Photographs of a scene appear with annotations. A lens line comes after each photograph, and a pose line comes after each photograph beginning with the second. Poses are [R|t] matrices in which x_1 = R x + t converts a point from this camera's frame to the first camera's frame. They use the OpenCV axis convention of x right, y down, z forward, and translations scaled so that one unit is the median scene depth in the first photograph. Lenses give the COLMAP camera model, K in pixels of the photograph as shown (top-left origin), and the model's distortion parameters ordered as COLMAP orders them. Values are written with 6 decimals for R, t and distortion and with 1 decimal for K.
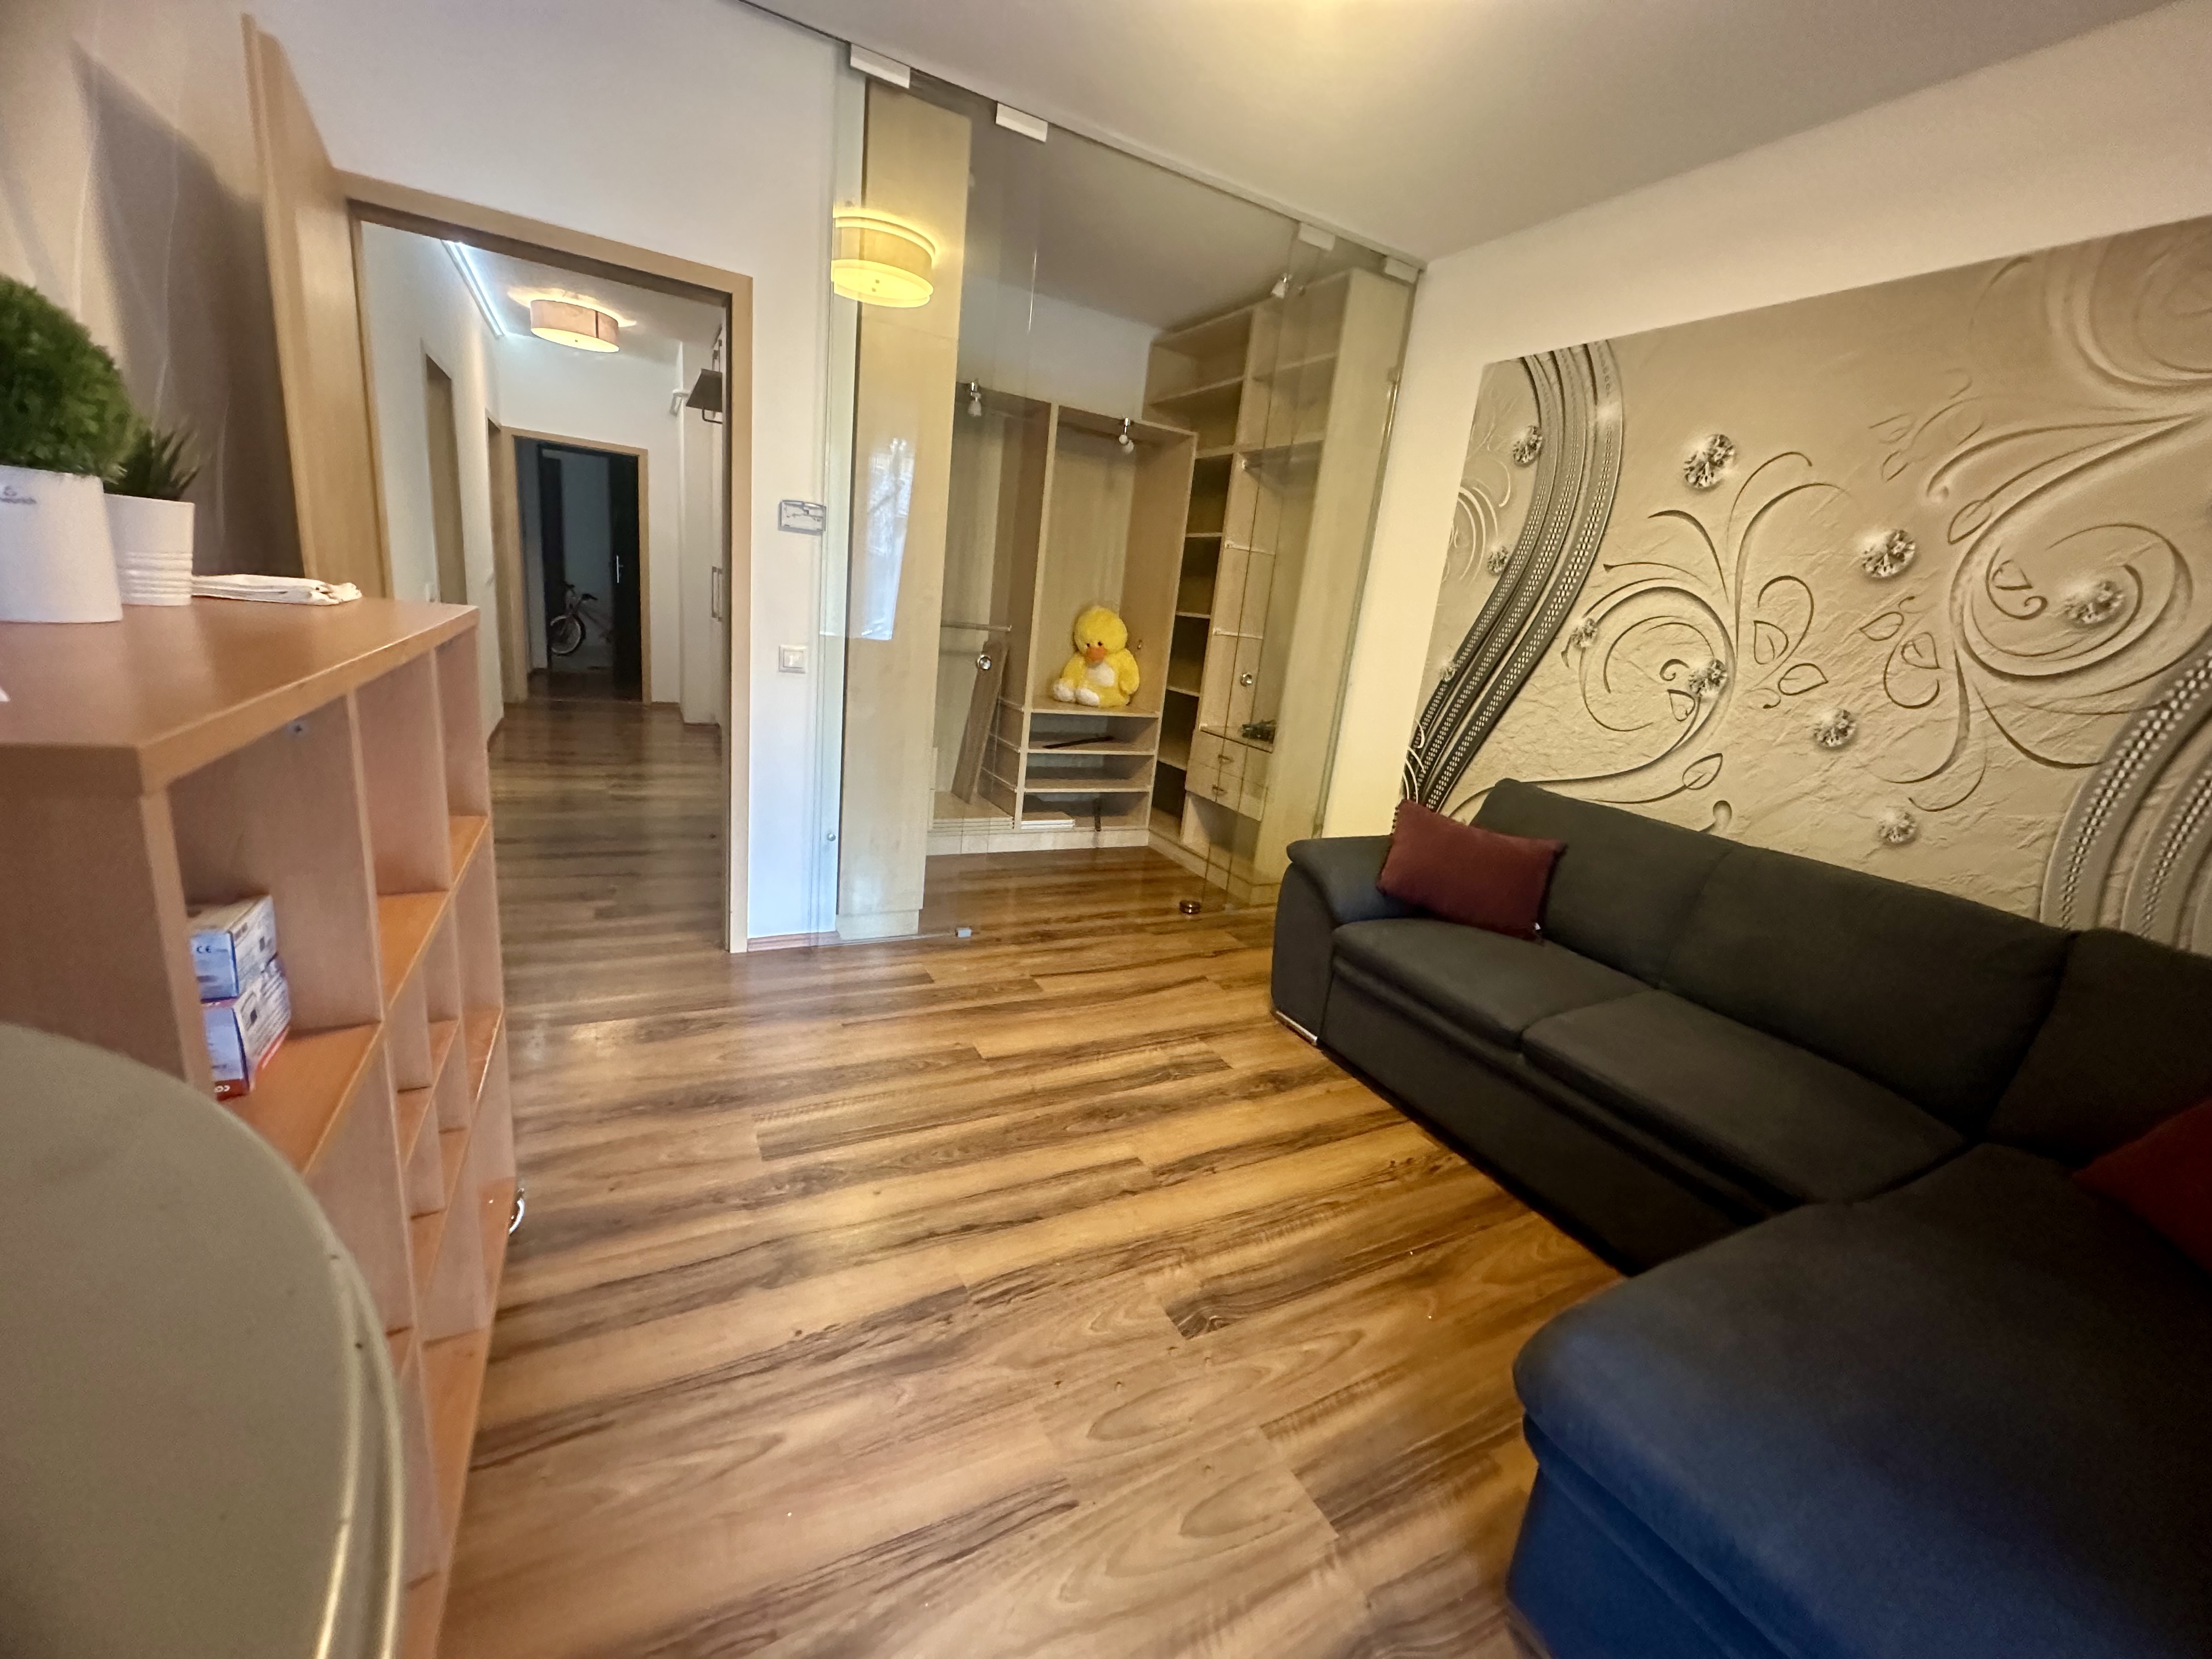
lens RADIAL K [[872.7, 0, 1106.0], [0, 872.7, 829.5], [0, 0, 1]] dist [-0.002657, -0.000782]
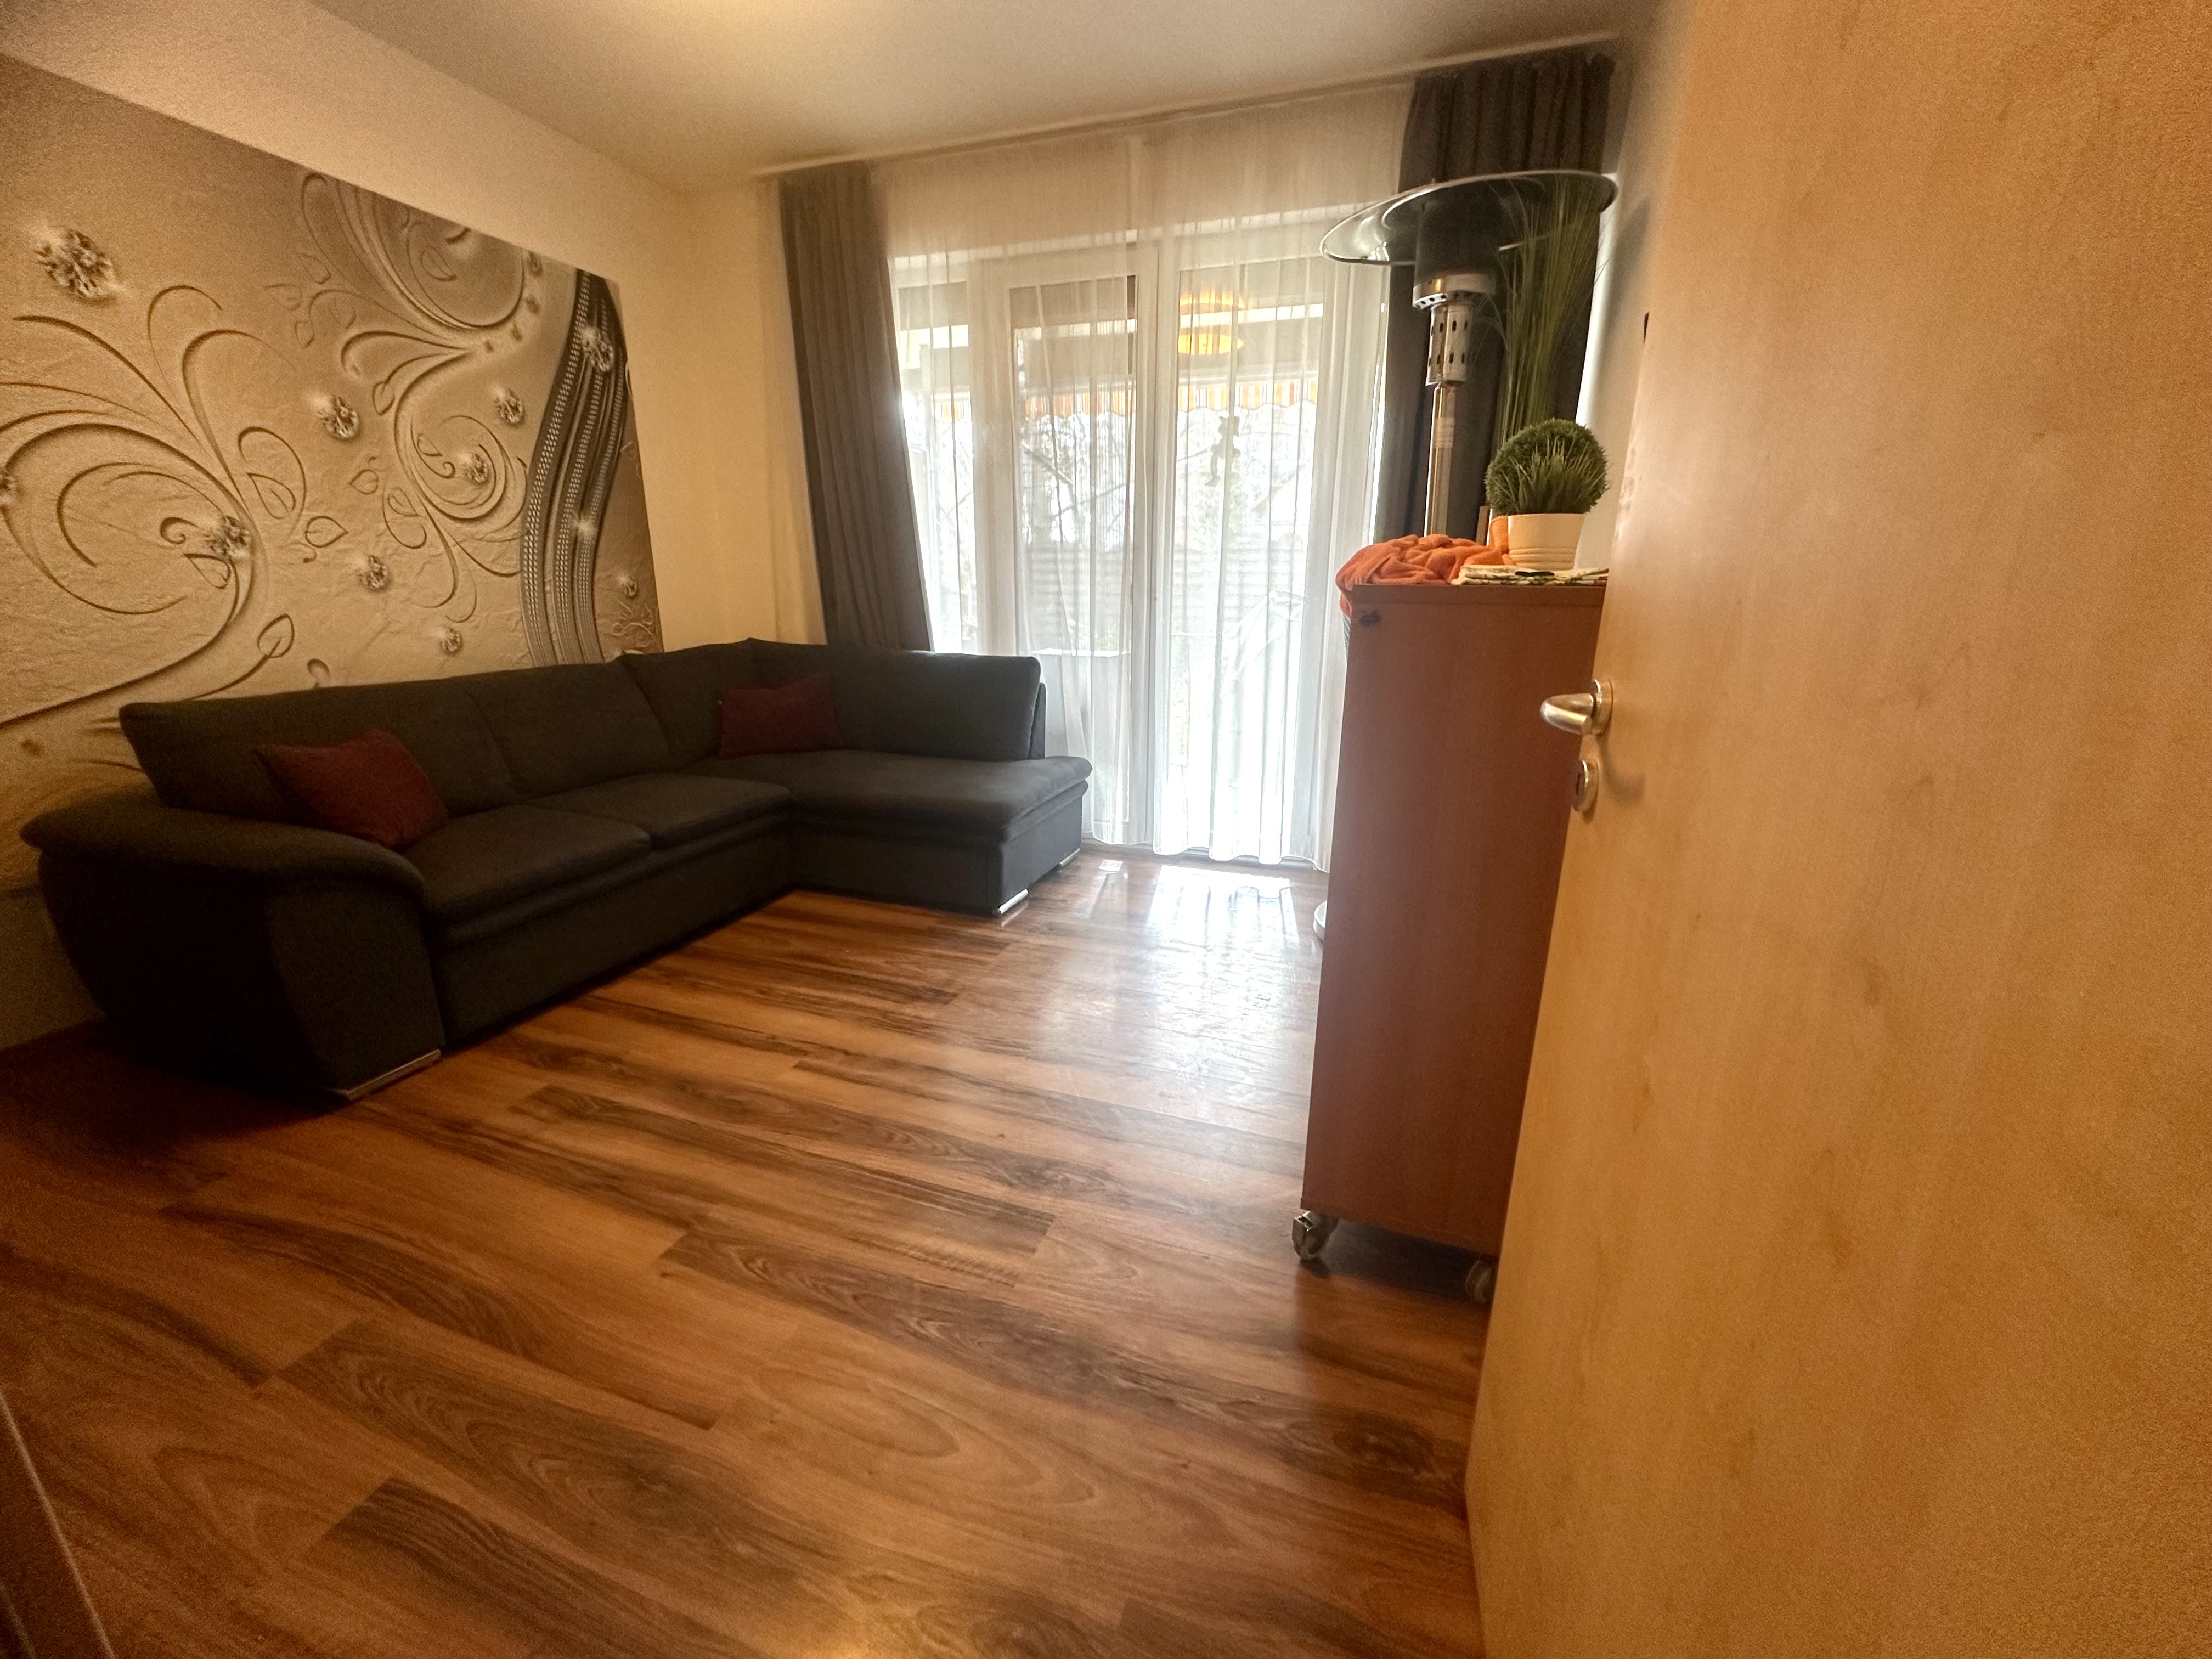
lens RADIAL K [[872.7, 0, 1106.0], [0, 872.7, 829.5], [0, 0, 1]] dist [-0.002657, -0.000782]
pose [[-0.671013, -0.313099, 0.672094, -0.744775], [0.102016, 0.858856, 0.501955, -0.313616], [-0.734394, 0.405383, -0.544362, 1.075139]]
